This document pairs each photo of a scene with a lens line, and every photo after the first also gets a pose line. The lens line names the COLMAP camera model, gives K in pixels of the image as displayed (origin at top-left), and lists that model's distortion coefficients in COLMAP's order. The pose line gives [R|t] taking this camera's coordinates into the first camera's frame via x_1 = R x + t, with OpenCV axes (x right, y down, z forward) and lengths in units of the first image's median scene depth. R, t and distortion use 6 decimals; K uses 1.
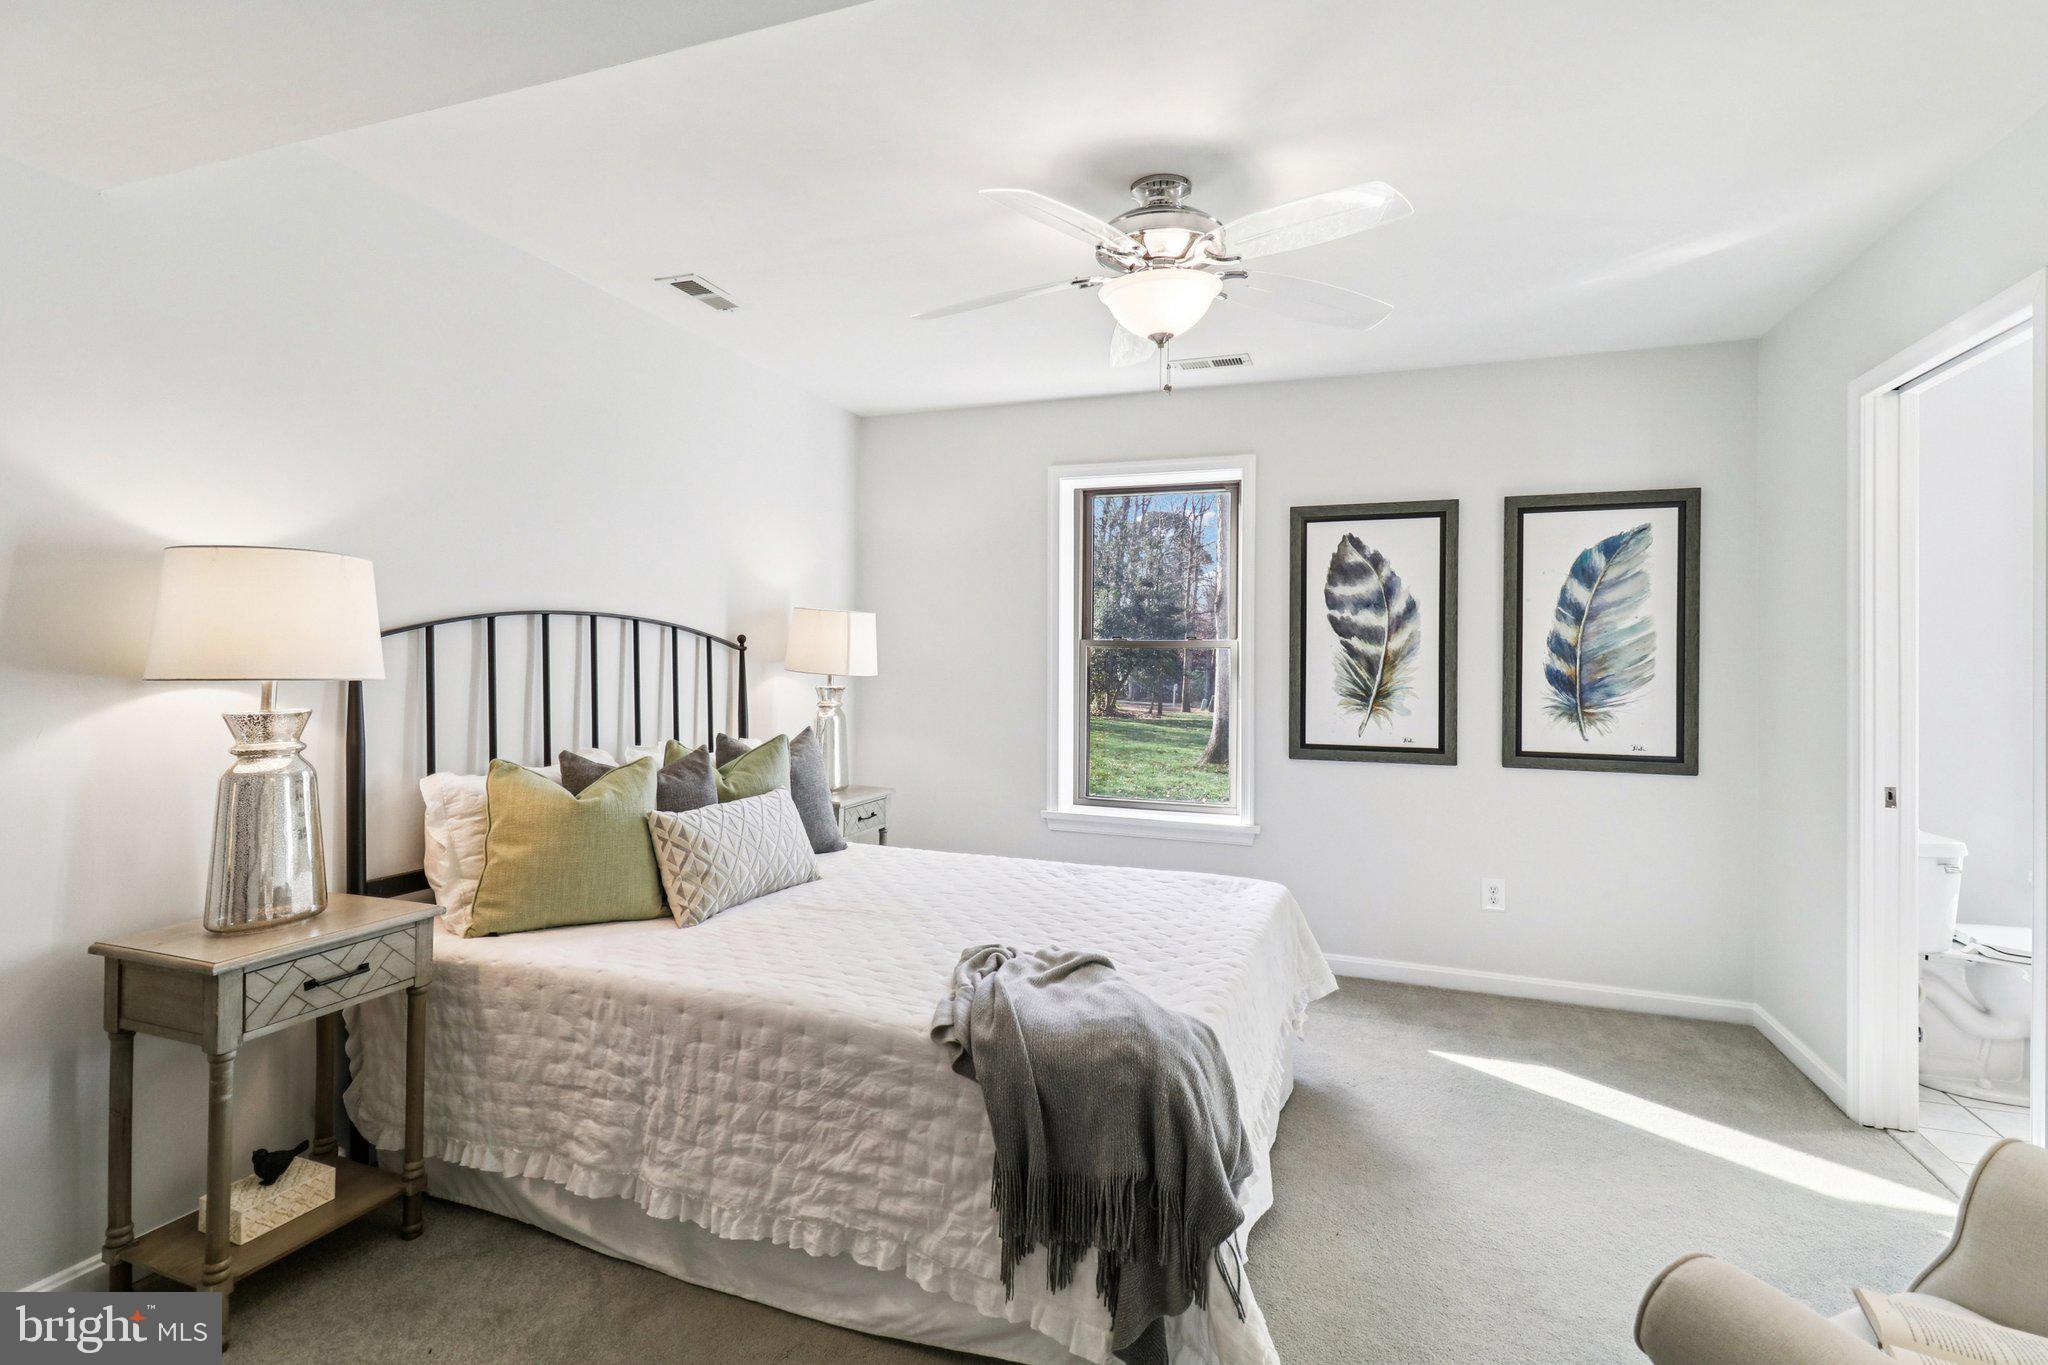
lens RADIAL K [[956.3, 0, 1027.6], [0, 956.3, 665.4], [0, 0, 1]] dist [0.019888, -0.011319]
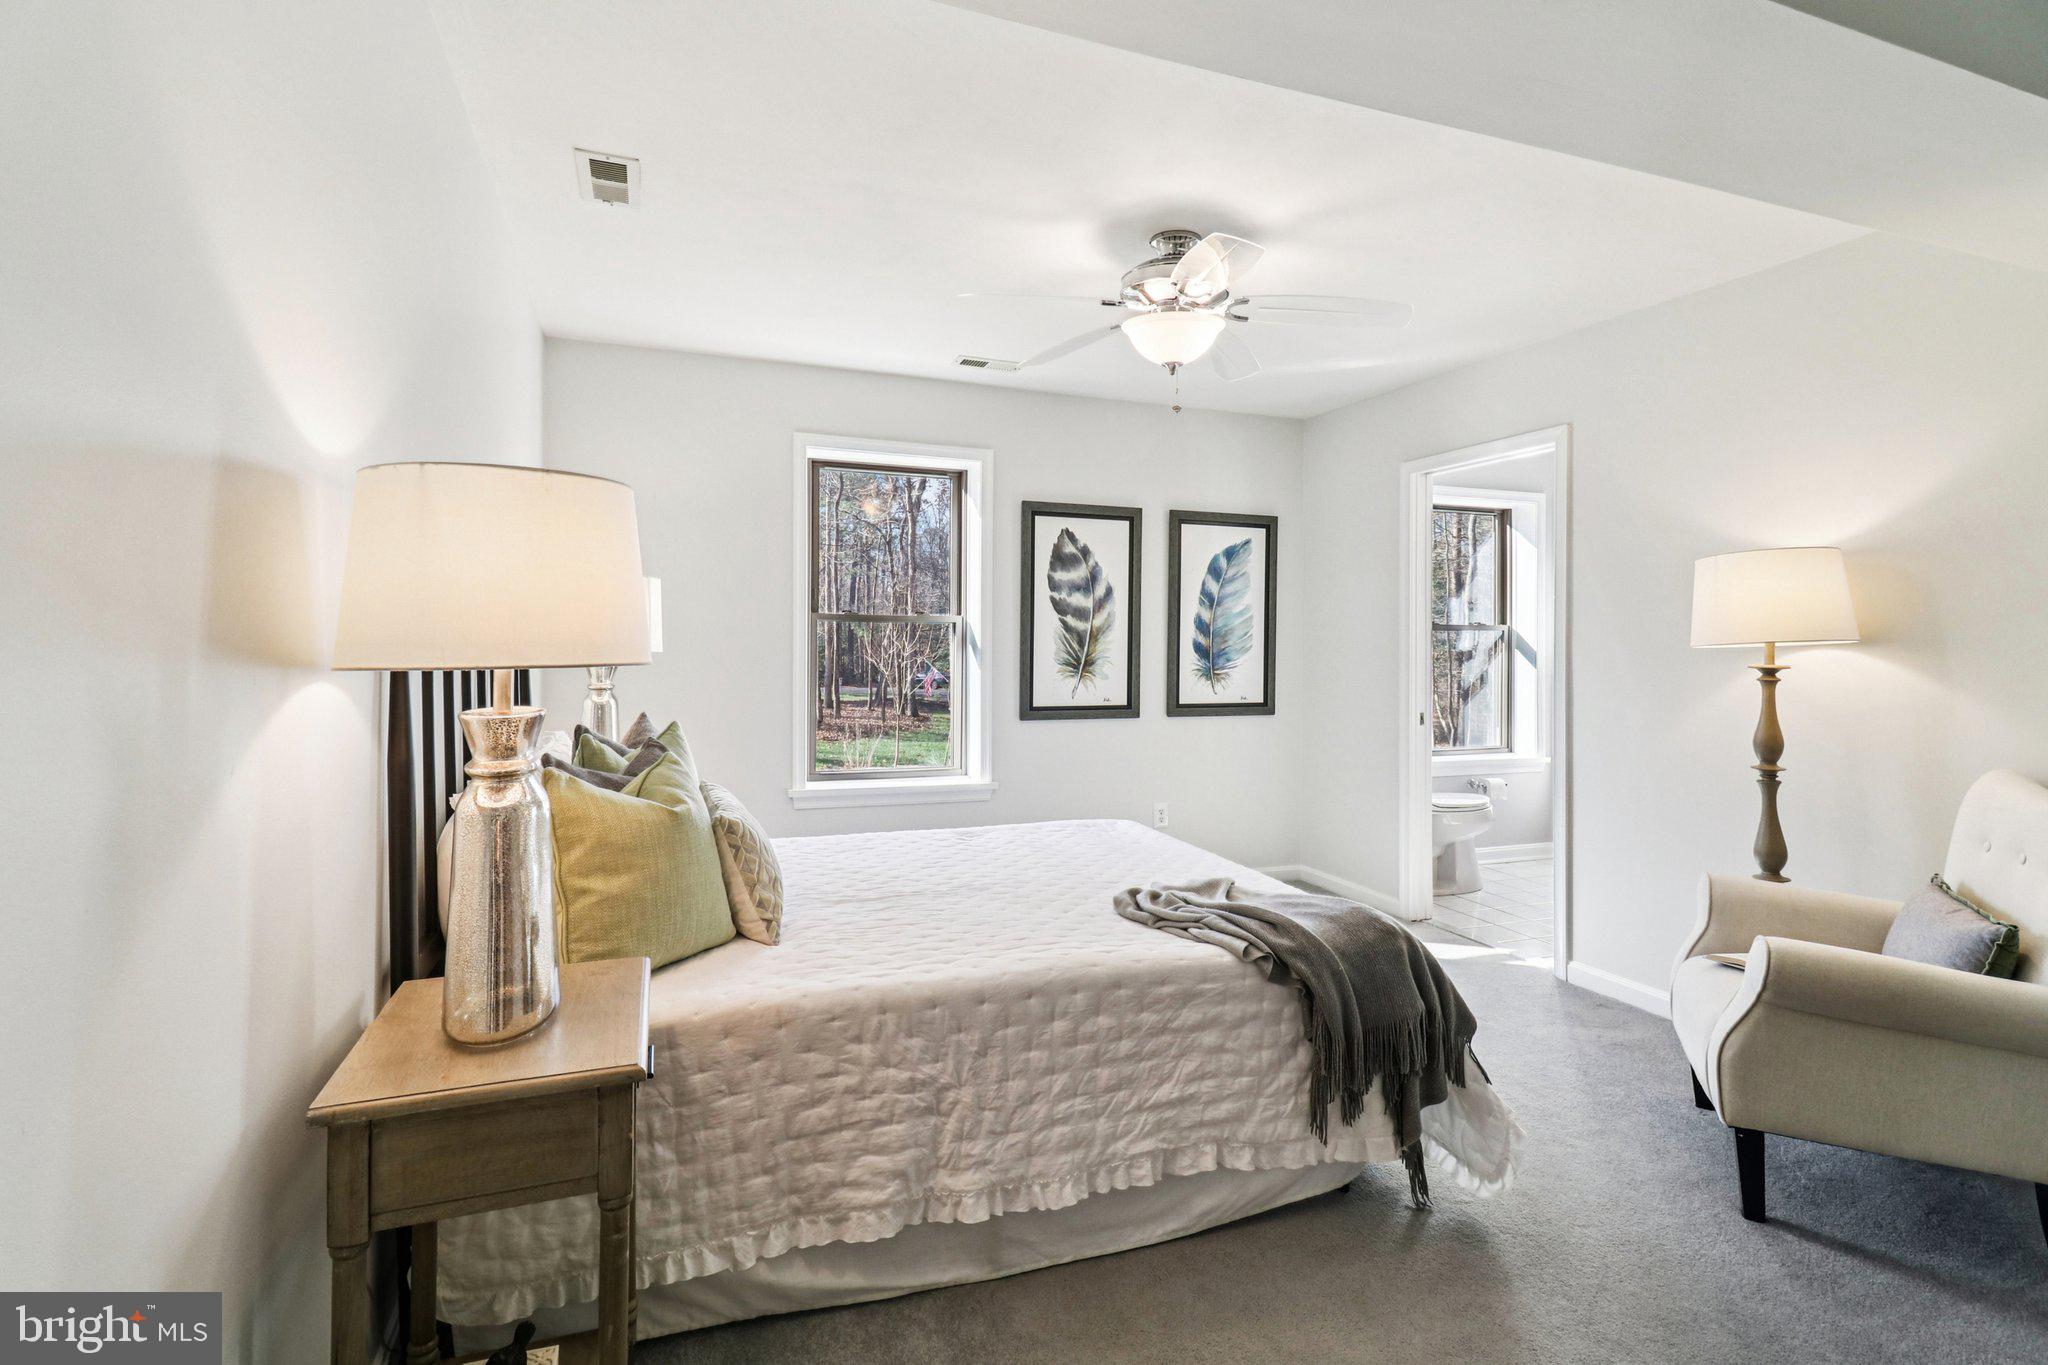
lens RADIAL K [[956.3, 0, 1027.9], [0, 956.3, 648.3], [0, 0, 1]] dist [0.019888, -0.011319]
pose [[0.768296, -0.007458, 0.640051, -0.770271], [0.000209, 0.999935, 0.011400, -0.003208], [-0.640095, -0.008624, 0.768248, 0.197483]]
